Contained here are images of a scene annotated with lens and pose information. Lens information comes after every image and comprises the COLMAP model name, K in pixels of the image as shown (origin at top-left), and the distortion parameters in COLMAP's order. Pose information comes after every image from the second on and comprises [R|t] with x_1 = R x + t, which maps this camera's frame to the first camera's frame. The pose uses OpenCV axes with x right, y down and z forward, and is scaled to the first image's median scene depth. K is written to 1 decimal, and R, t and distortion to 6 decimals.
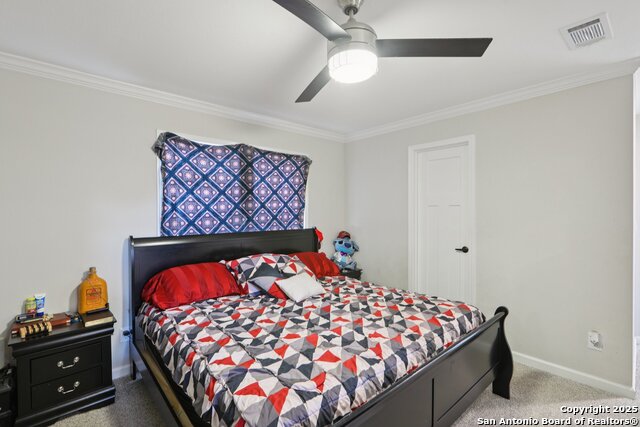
lens RADIAL K [[297.5, 0, 318.8], [0, 297.5, 213.4], [0, 0, 1]] dist [-0.002449, 0.000541]
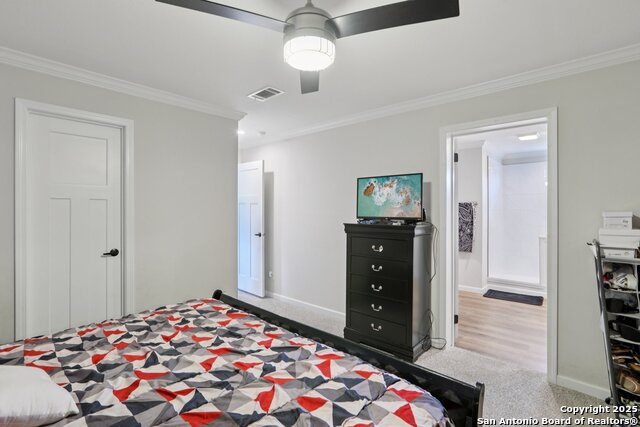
lens RADIAL K [[300.2, 0, 319.1], [0, 300.2, 211.1], [0, 0, 1]] dist [-0.006703, 0.003700]
pose [[-0.095080, -0.008946, 0.995429, -0.557699], [0.002352, 0.999955, 0.009211, -0.001876], [-0.995467, 0.003217, -0.095055, 0.702491]]
